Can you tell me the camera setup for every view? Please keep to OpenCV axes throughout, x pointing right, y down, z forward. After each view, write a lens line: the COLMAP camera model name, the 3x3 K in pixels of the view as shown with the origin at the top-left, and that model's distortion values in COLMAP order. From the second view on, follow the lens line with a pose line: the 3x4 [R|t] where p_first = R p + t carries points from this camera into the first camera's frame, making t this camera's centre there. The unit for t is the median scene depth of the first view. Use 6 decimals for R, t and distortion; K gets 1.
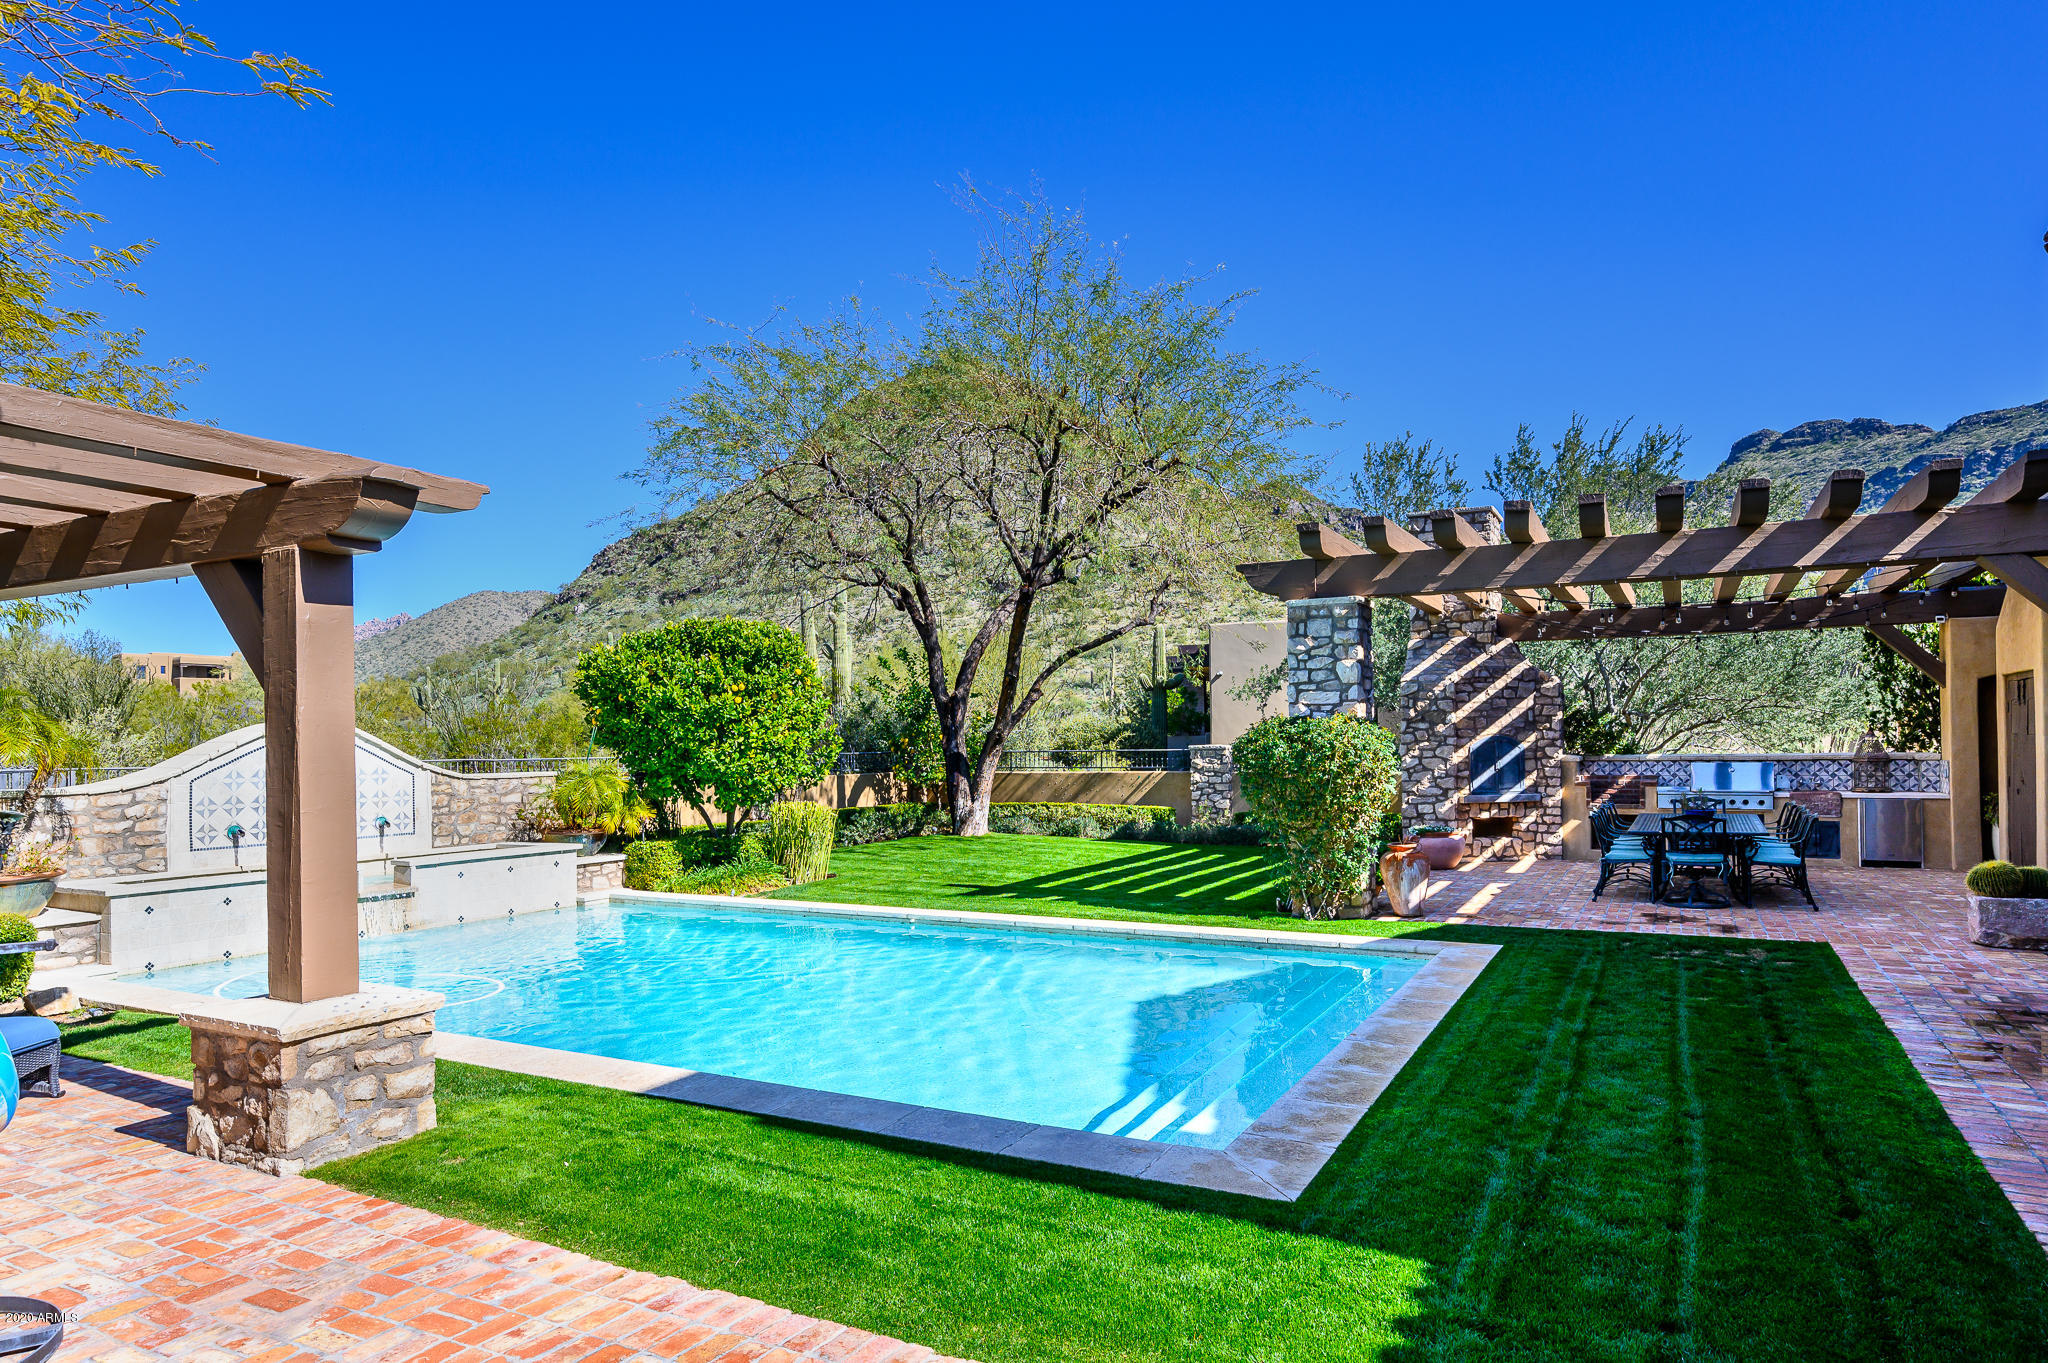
lens RADIAL K [[1258.3, 0, 1024.6], [0, 1258.3, 702.5], [0, 0, 1]] dist [-0.003209, -0.002278]
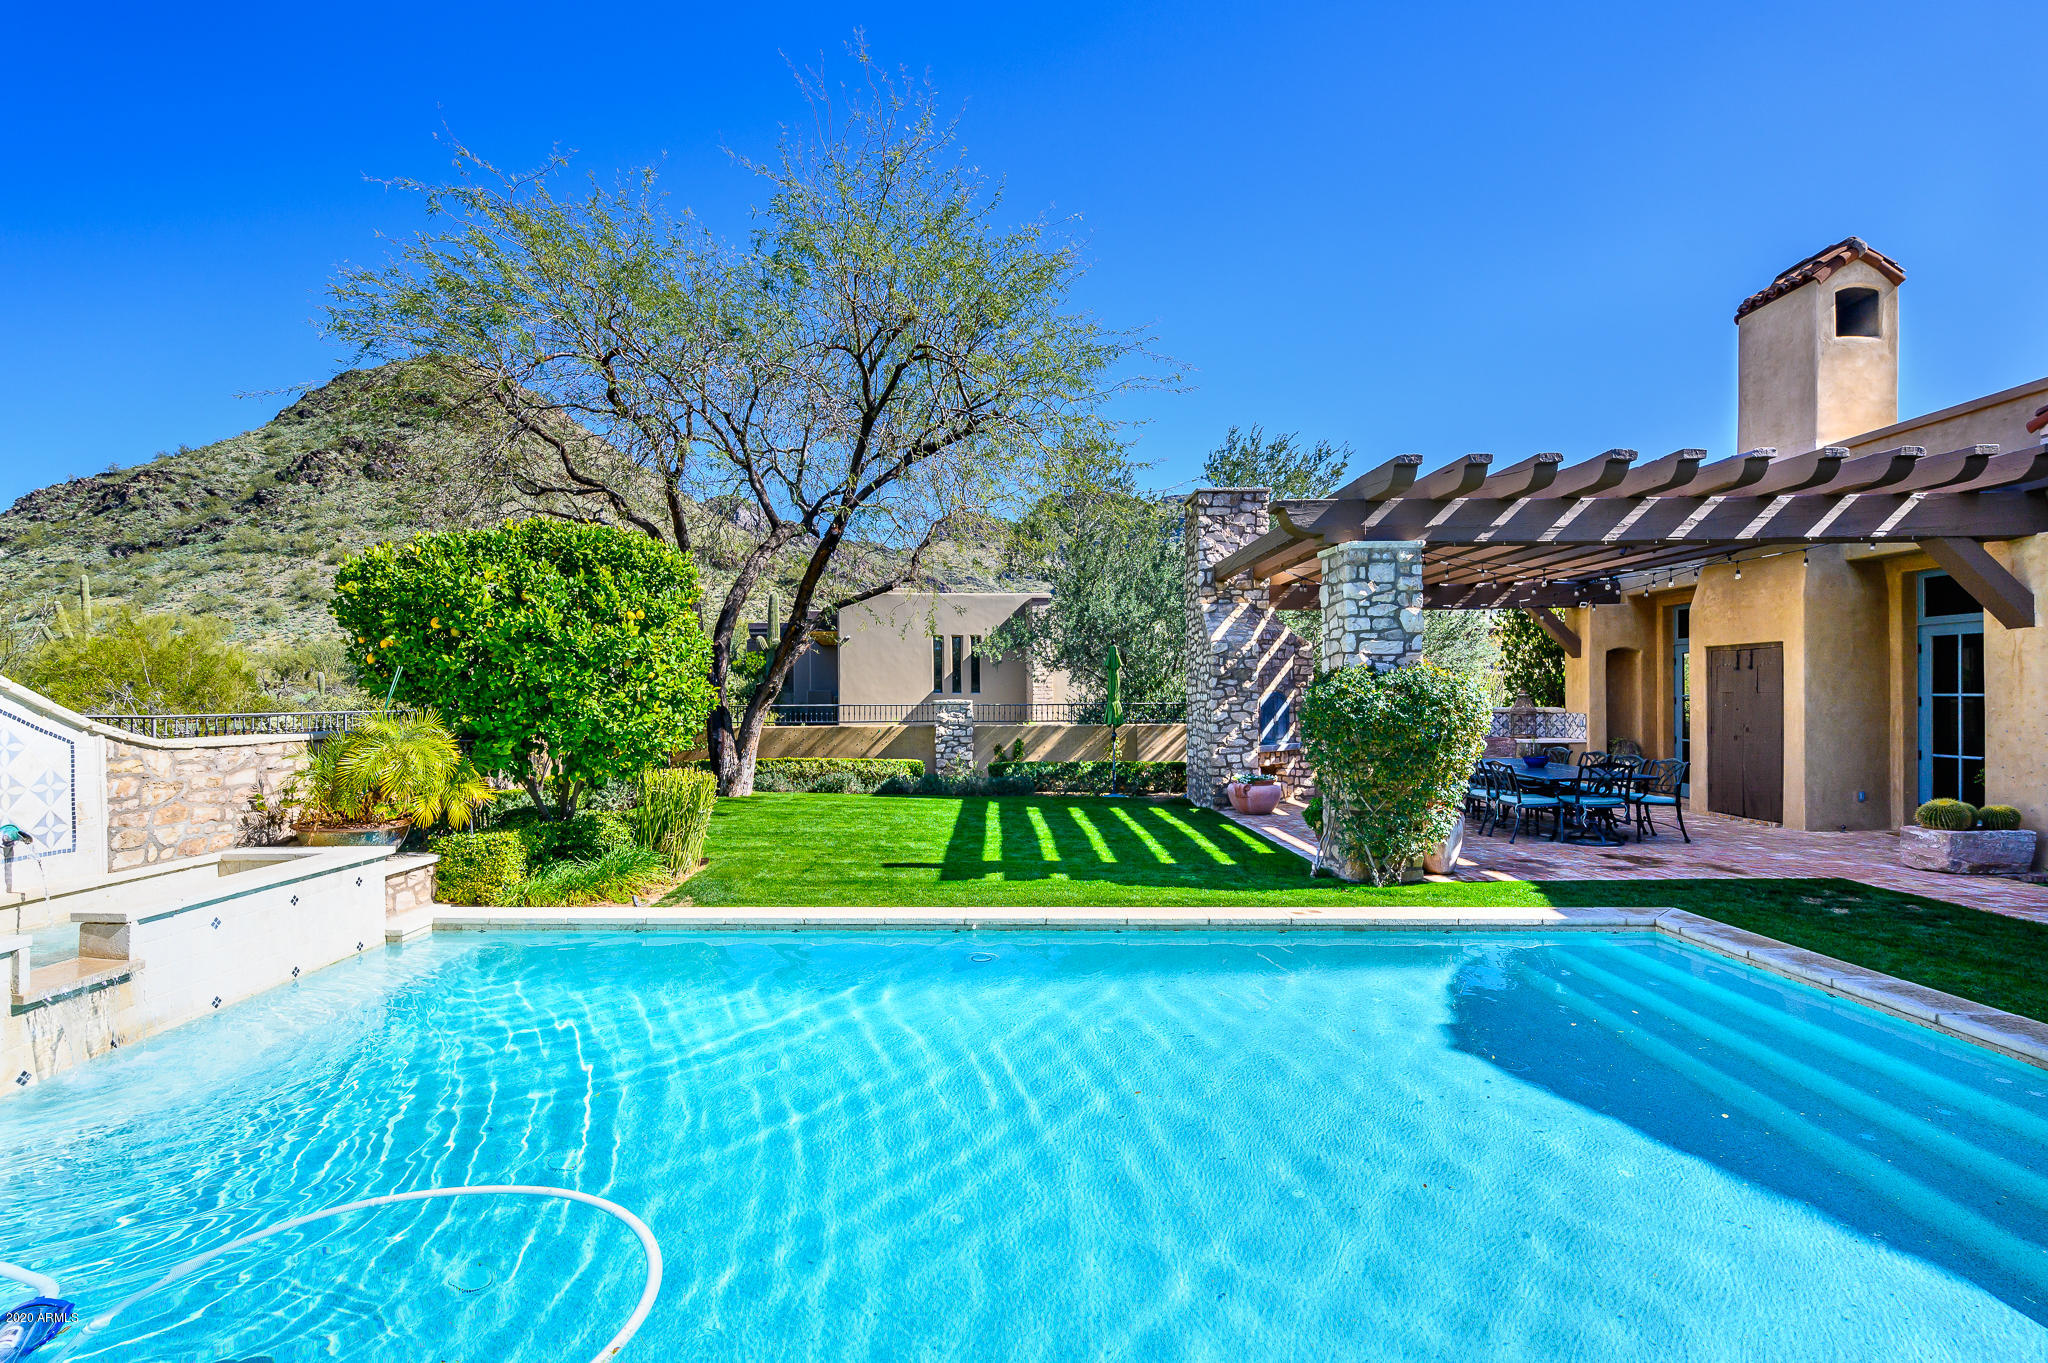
lens RADIAL K [[958.5, 0, 960.7], [0, 958.5, 689.2], [0, 0, 1]] dist [-0.003602, 0.000000]
pose [[0.894390, 0.009727, 0.447181, -0.310558], [-0.018602, 0.999707, 0.015460, 0.018957], [-0.446900, -0.022145, 0.894310, 0.430655]]
